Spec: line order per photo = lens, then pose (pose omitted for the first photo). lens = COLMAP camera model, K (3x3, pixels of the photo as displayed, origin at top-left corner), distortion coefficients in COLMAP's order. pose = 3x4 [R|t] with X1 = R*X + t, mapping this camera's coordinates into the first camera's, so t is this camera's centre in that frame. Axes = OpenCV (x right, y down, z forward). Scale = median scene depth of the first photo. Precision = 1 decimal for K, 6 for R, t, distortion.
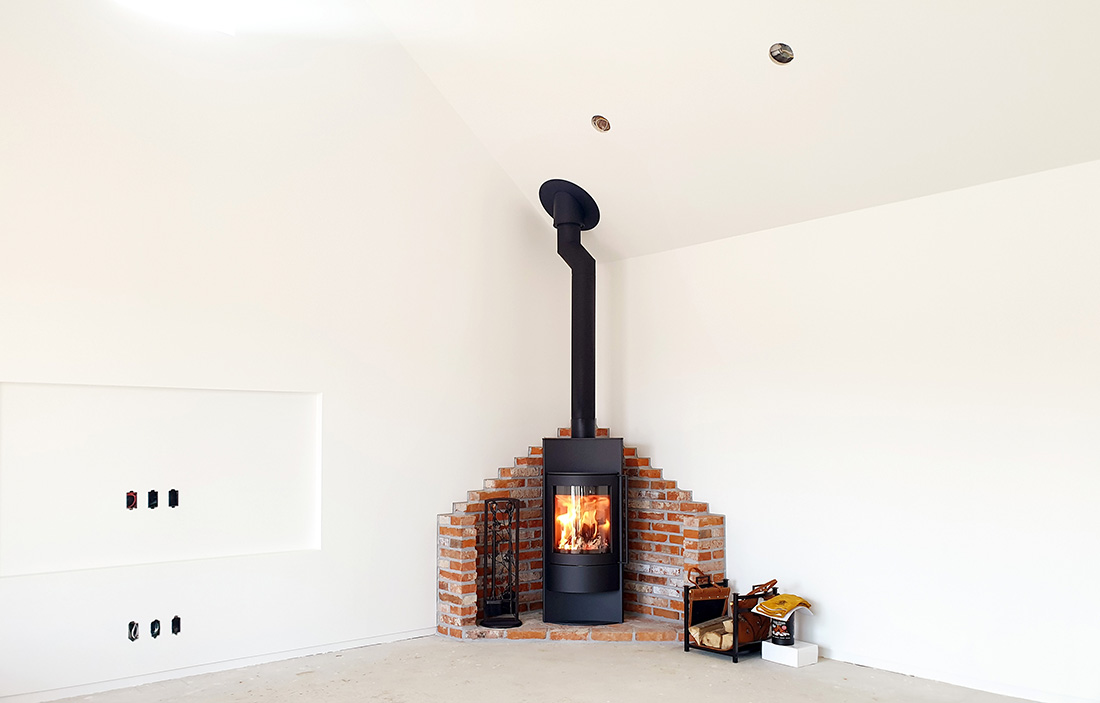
lens RADIAL K [[1005.5, 0, 563.9], [0, 1005.5, 329.3], [0, 0, 1]] dist [0.022208, -0.007112]
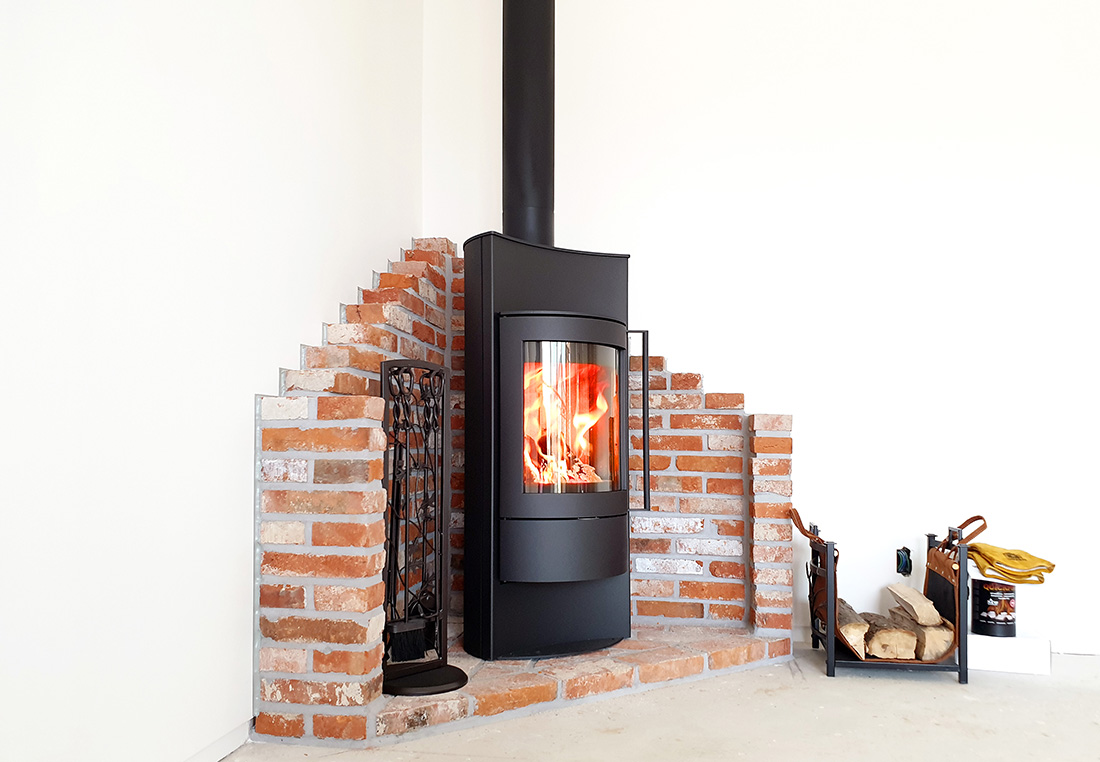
lens RADIAL K [[930.3, 0, 524.6], [0, 930.3, 386.8], [0, 0, 1]] dist [0.057361, -0.036286]
pose [[0.774860, 0.044402, 0.630572, -0.261275], [-0.062075, 0.998053, 0.006001, 0.175758], [-0.629078, -0.043792, 0.776107, 0.702239]]
